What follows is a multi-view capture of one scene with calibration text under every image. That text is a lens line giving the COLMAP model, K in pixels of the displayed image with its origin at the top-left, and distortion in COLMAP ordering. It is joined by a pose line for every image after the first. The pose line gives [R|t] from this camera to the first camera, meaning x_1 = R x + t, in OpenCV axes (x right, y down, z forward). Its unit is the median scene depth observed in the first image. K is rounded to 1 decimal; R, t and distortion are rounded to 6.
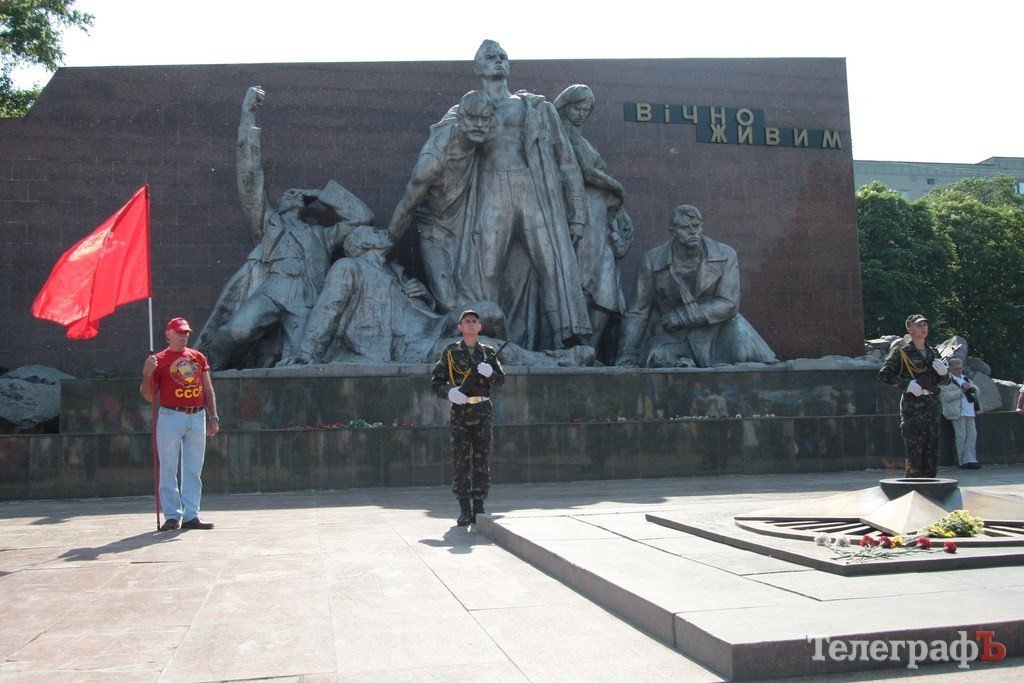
lens RADIAL K [[963.6, 0, 512.0], [0, 963.6, 341.5], [0, 0, 1]] dist [-0.132074, 0.347349]
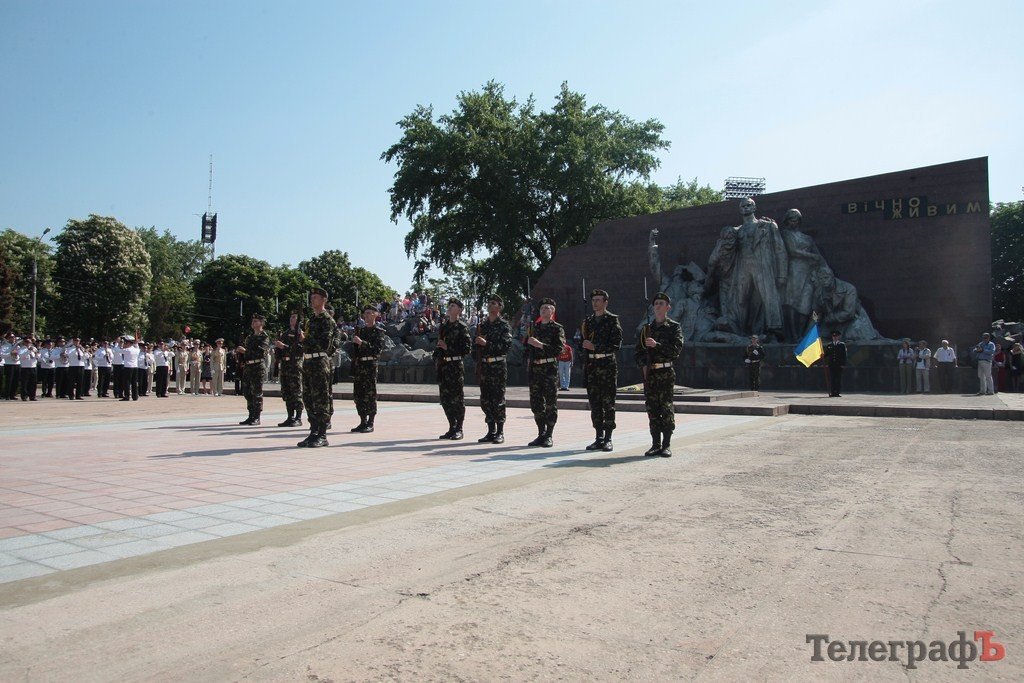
lens RADIAL K [[963.6, 0, 512.0], [0, 963.6, 341.5], [0, 0, 1]] dist [-0.132074, 0.347349]
pose [[0.722198, 0.004739, -0.691670, 1.124014], [0.037348, 0.998251, 0.045836, -0.097515], [0.690677, -0.058936, 0.720758, -1.013810]]
